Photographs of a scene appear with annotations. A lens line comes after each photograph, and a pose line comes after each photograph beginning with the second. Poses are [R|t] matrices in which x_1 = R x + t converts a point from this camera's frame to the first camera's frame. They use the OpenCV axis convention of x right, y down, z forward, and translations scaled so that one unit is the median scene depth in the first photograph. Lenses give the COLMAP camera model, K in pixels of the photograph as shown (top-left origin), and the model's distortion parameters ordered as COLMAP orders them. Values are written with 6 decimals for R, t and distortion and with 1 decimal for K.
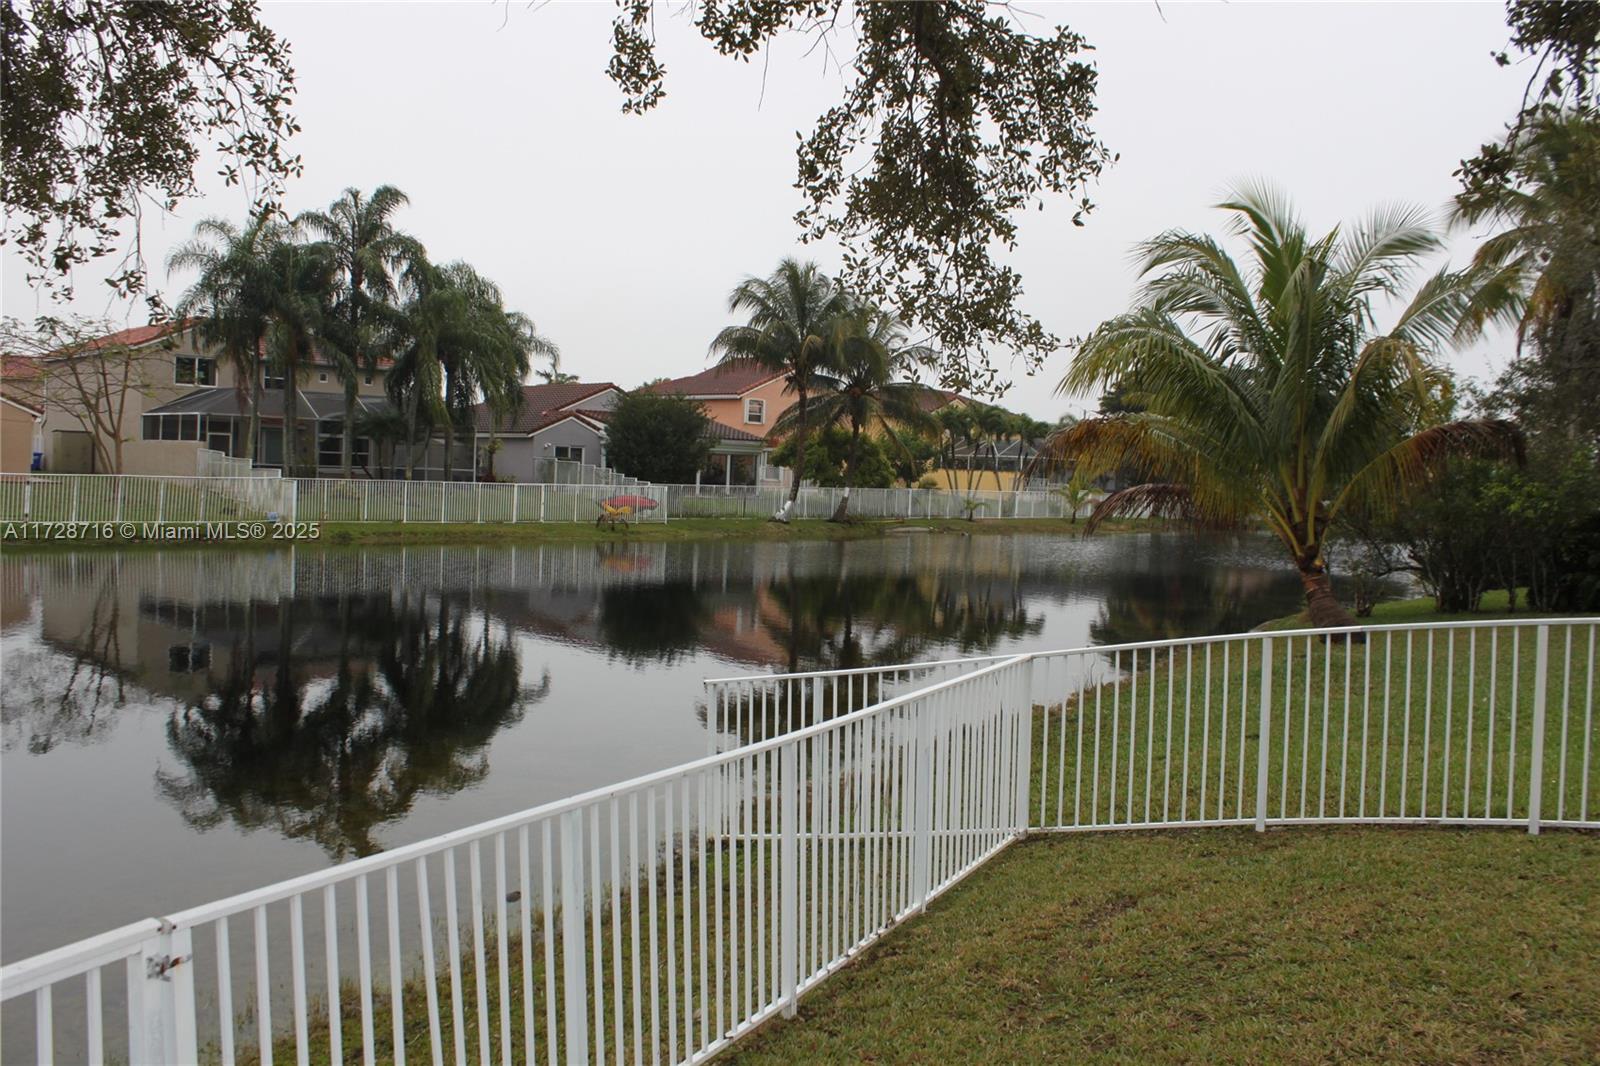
lens RADIAL K [[1339.2, 0, 799.1], [0, 1339.2, 521.1], [0, 0, 1]] dist [-0.171148, 0.159737]
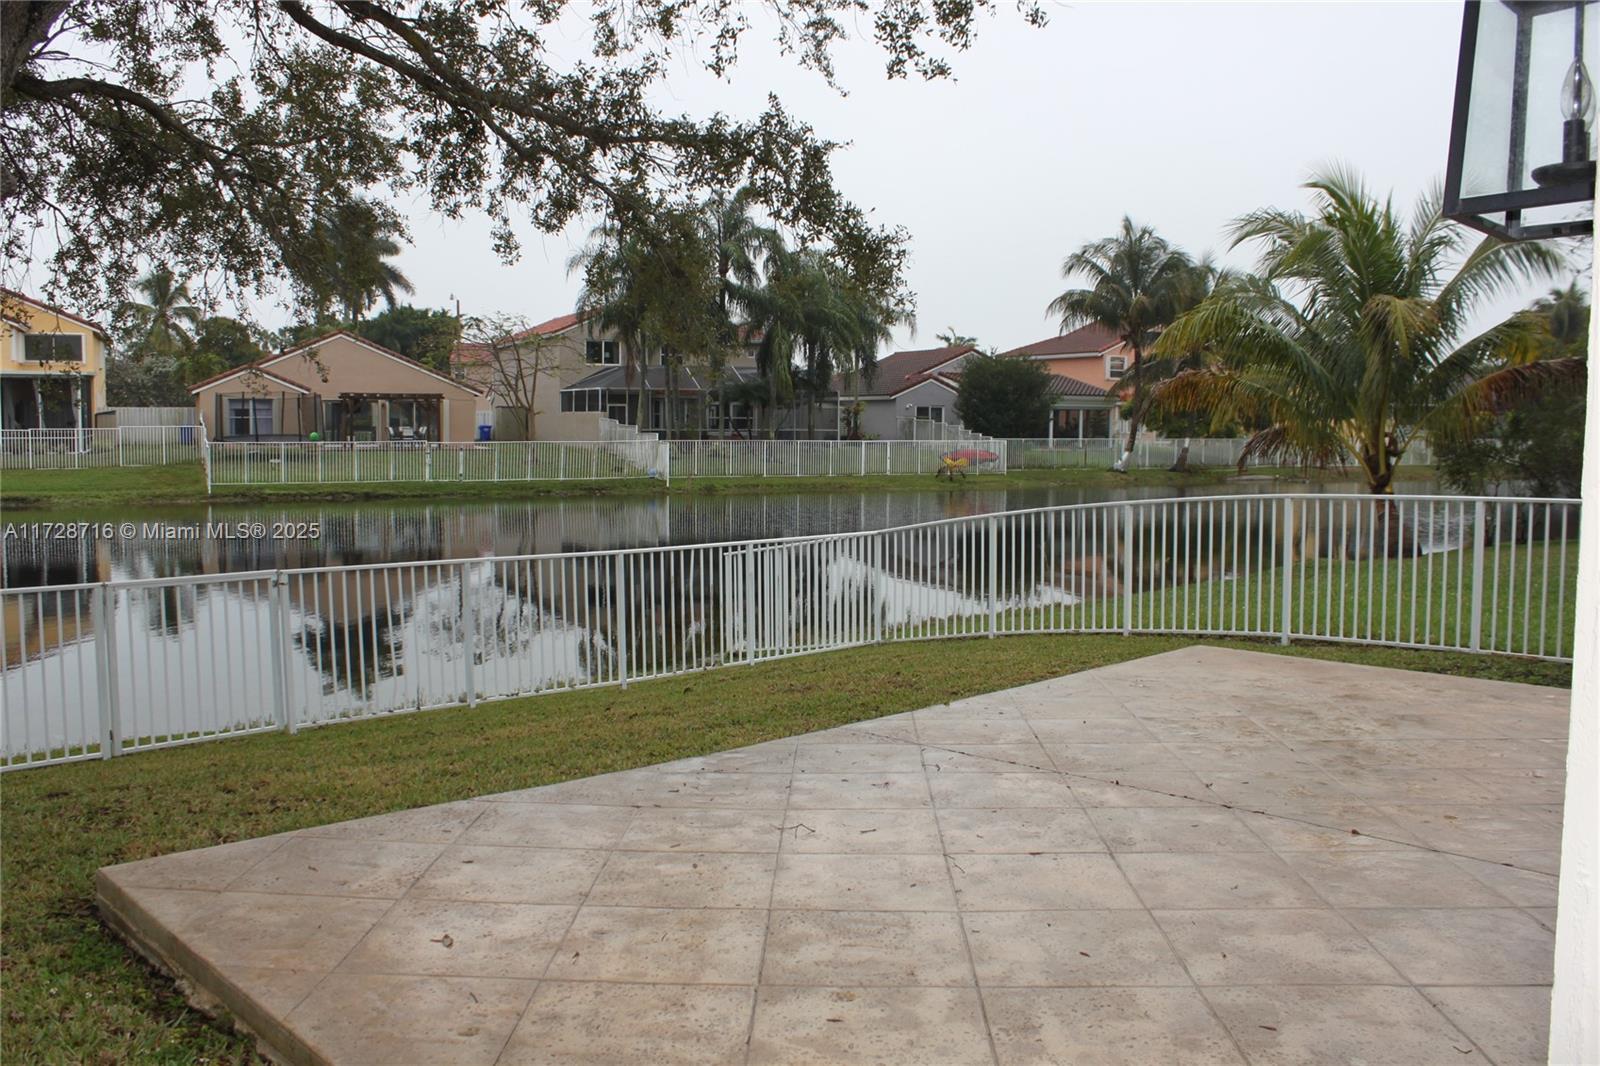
lens RADIAL K [[1339.2, 0, 799.1], [0, 1339.2, 521.1], [0, 0, 1]] dist [-0.171148, 0.159737]
pose [[0.944420, -0.005556, -0.328694, 0.105612], [0.015876, 0.999461, 0.028721, 0.006367], [0.328357, -0.032343, 0.944000, -0.094537]]
